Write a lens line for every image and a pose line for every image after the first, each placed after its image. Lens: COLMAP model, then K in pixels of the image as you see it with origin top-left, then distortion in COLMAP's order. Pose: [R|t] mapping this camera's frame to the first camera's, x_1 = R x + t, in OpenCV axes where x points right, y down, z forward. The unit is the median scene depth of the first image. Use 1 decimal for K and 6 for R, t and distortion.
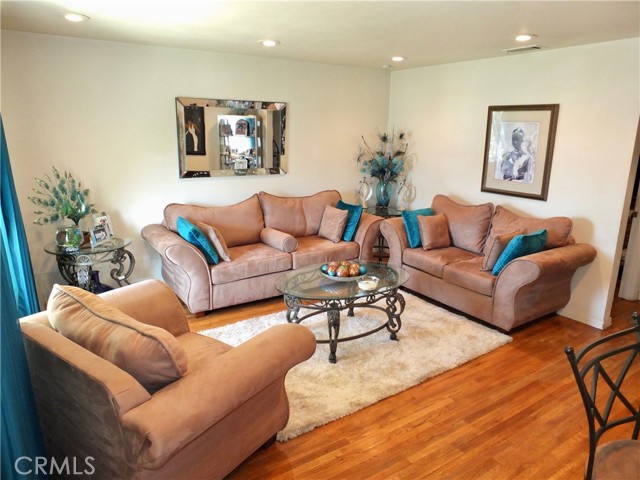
lens RADIAL K [[431.4, 0, 322.5], [0, 431.4, 236.9], [0, 0, 1]] dist [-0.023685, -0.001038]
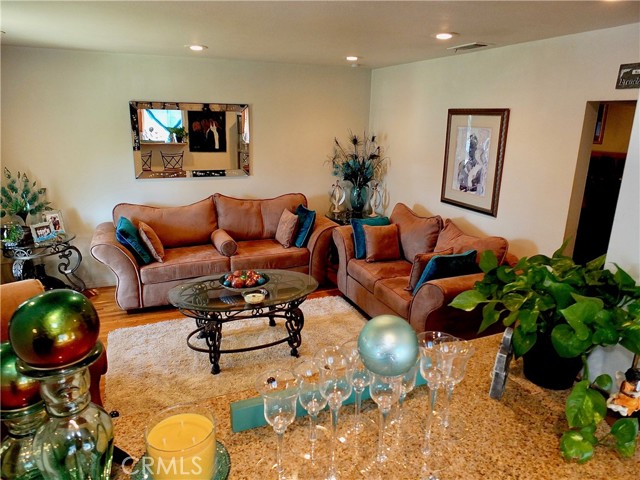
lens RADIAL K [[431.4, 0, 321.7], [0, 431.4, 241.8], [0, 0, 1]] dist [-0.023685, -0.001038]
pose [[0.983539, 0.054590, -0.172252, 0.309348], [-0.049233, 0.998166, 0.035226, -0.043931], [0.173859, -0.026166, 0.984423, 0.048568]]
